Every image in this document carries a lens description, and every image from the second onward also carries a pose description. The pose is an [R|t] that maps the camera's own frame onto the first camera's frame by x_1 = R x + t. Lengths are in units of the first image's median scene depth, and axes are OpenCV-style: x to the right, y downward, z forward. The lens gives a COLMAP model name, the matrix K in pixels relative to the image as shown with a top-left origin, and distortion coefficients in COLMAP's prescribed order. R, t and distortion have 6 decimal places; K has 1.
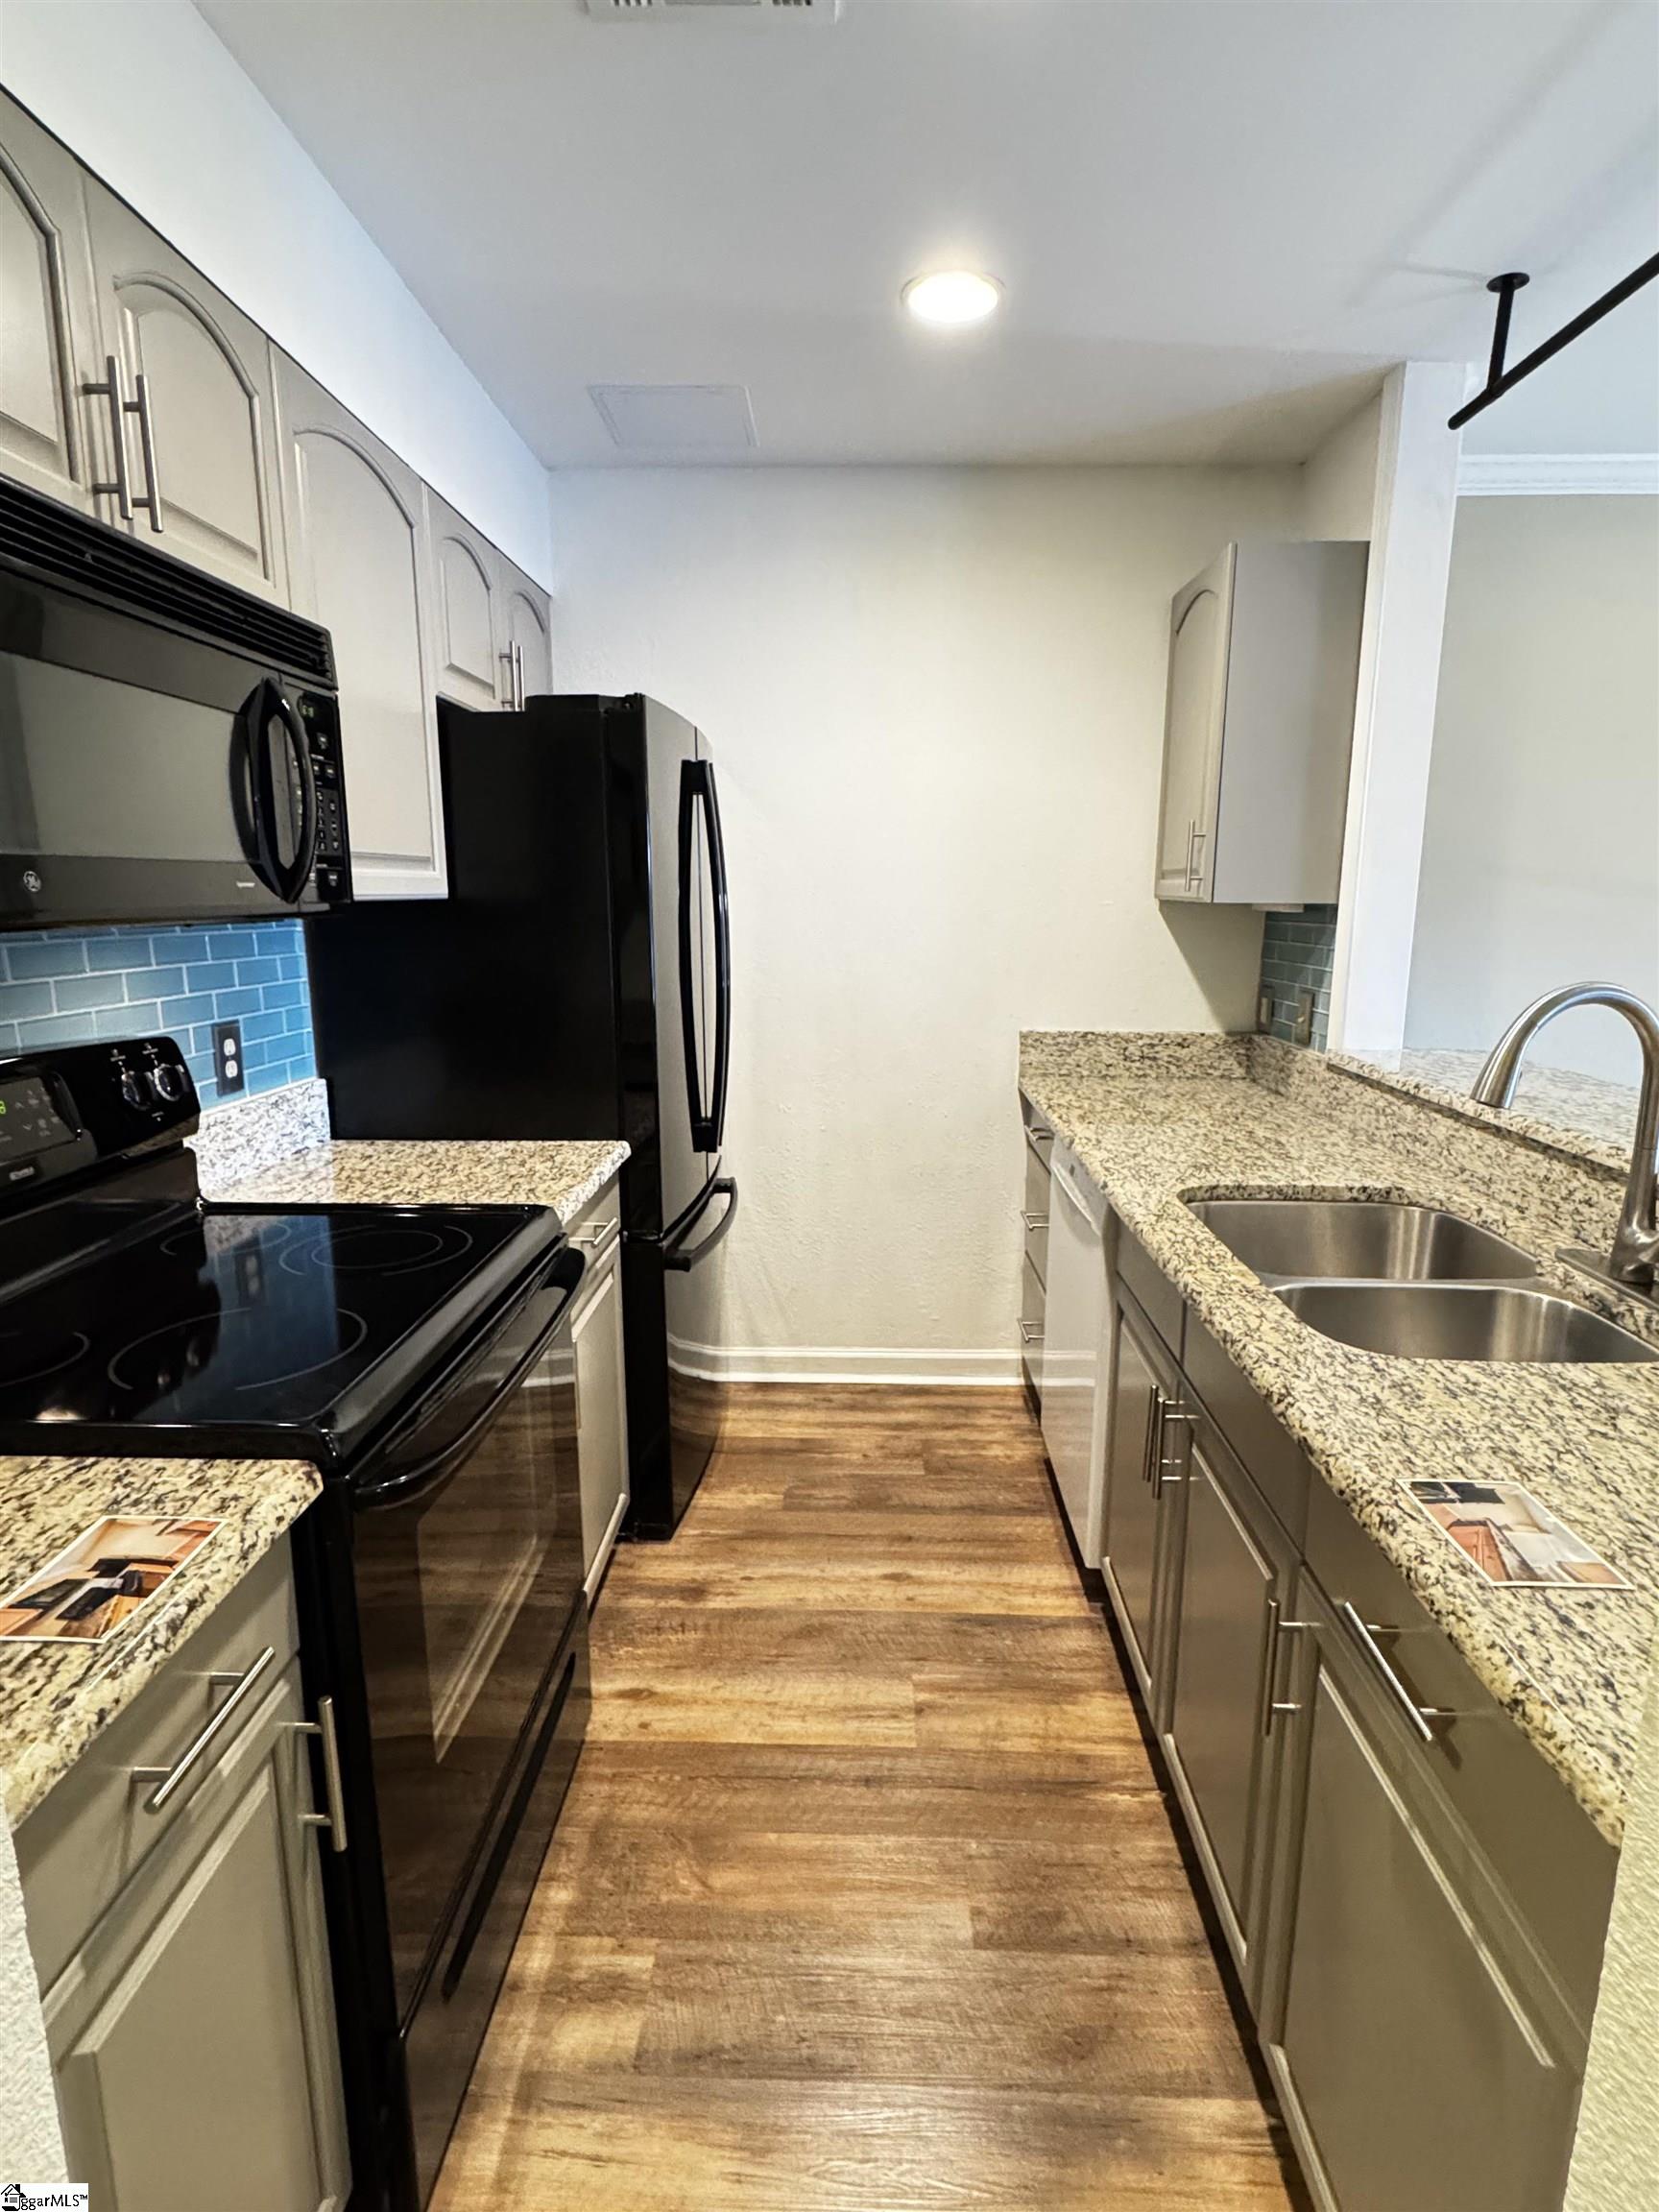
lens RADIAL K [[1058.1, 0, 829.5], [0, 1058.1, 1106.0], [0, 0, 1]] dist [-0.000458, 0.000700]
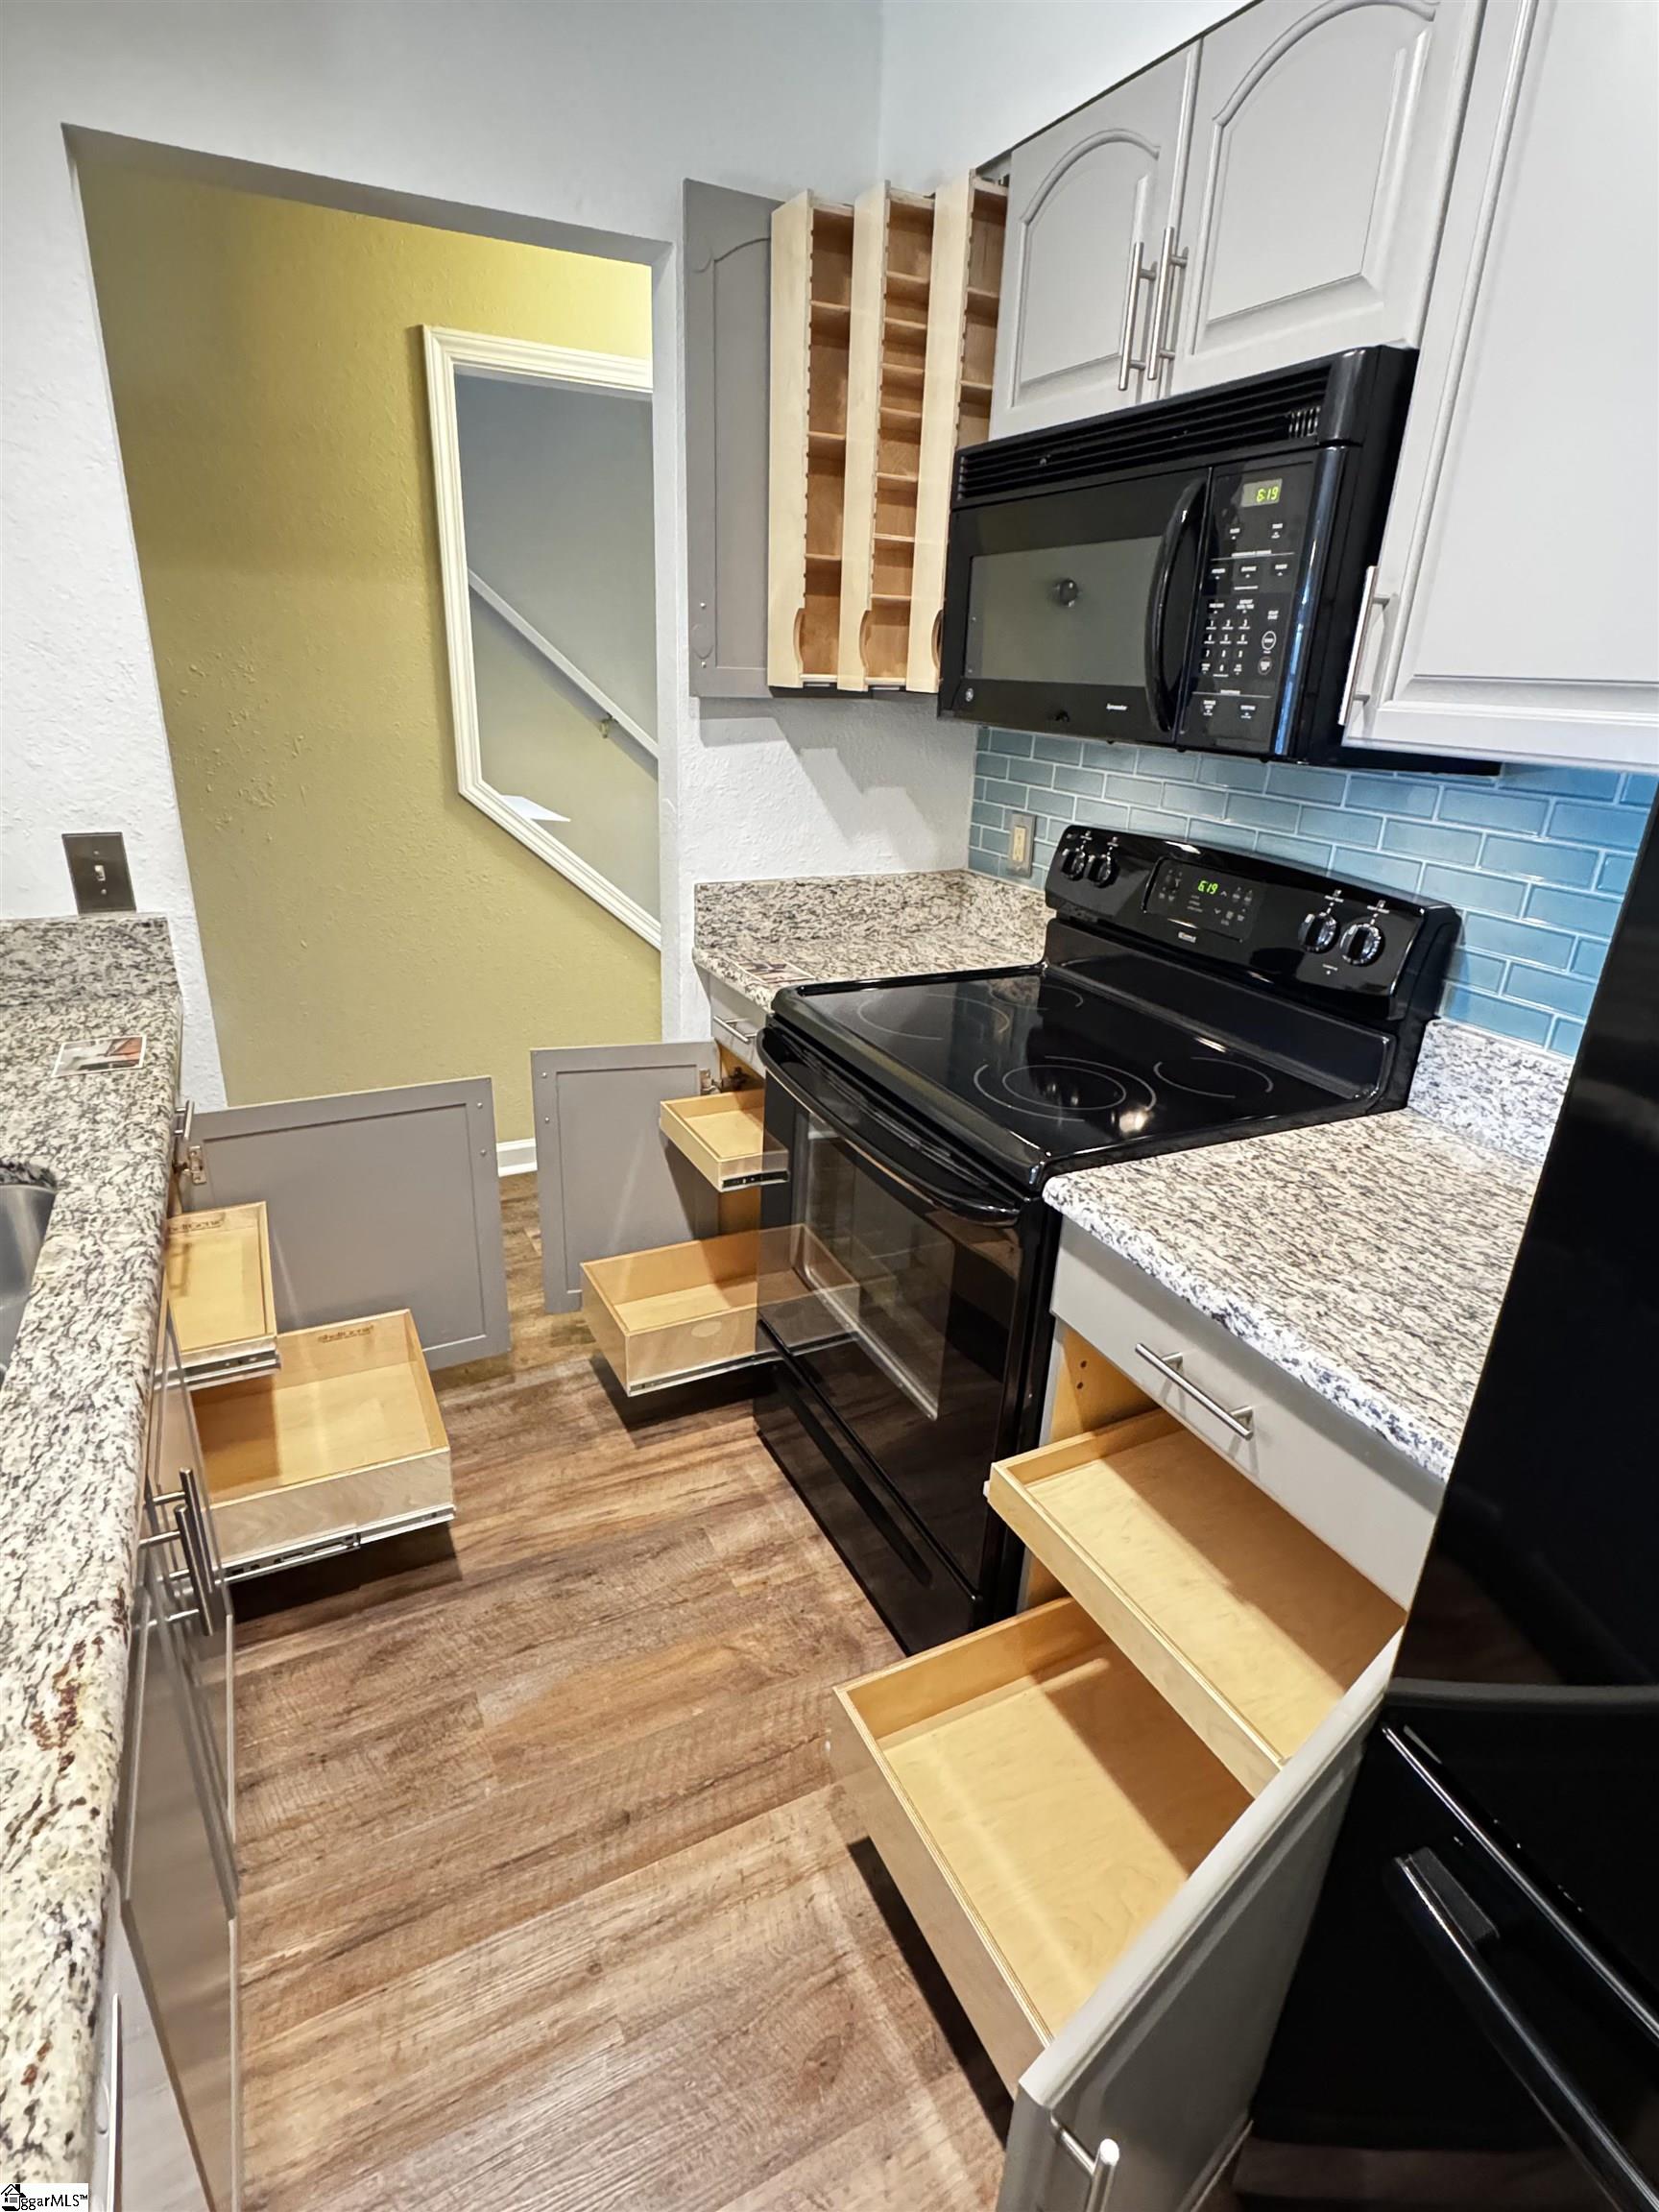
lens RADIAL K [[1115.3, 0, 829.5], [0, 1115.3, 1106.0], [0, 0, 1]] dist [0.000118, 0.000071]
pose [[-0.871771, 0.149573, -0.466522, 0.269272], [-0.135955, 0.840993, 0.523686, -0.382673], [0.470671, 0.519960, -0.712819, 1.702006]]
